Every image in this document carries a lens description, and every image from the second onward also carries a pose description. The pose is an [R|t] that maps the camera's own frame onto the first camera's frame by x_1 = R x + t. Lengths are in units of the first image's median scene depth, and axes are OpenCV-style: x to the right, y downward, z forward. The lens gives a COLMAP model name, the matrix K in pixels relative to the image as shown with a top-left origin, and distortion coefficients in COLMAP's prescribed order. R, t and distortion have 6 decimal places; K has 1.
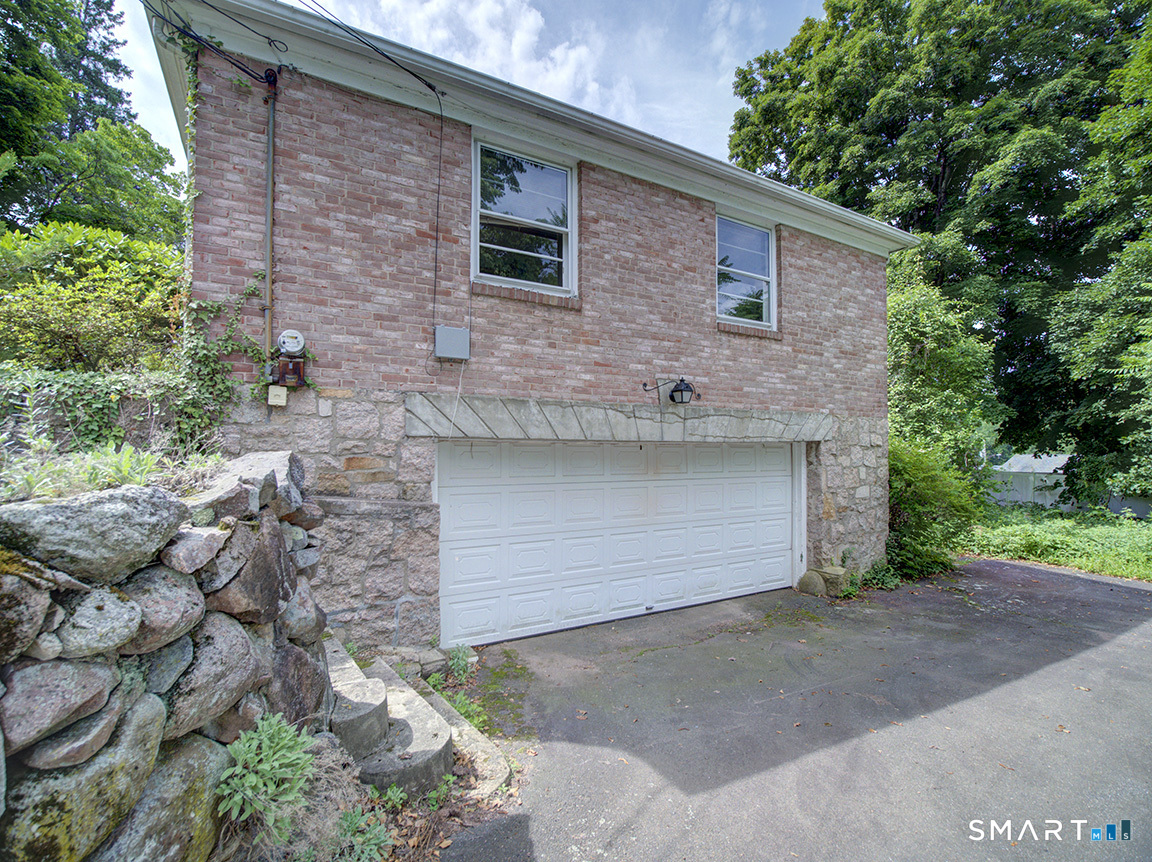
lens RADIAL K [[564.1, 0, 589.2], [0, 564.1, 446.0], [0, 0, 1]] dist [-0.020221, -0.000625]
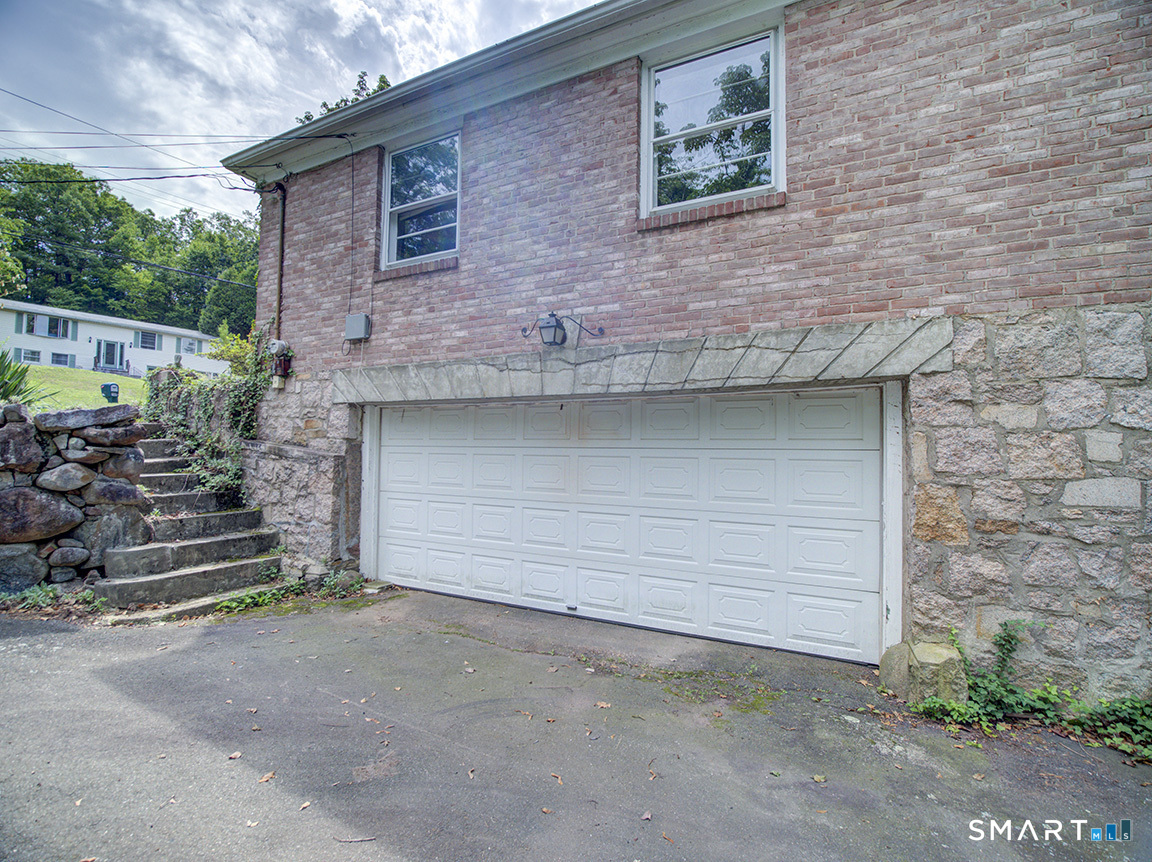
lens RADIAL K [[564.1, 0, 589.2], [0, 564.1, 446.0], [0, 0, 1]] dist [-0.020221, -0.000625]
pose [[0.505909, -0.016058, -0.862438, 0.932974], [-0.011156, 0.999621, -0.025156, 0.090676], [0.862515, 0.022348, 0.505538, 0.708303]]
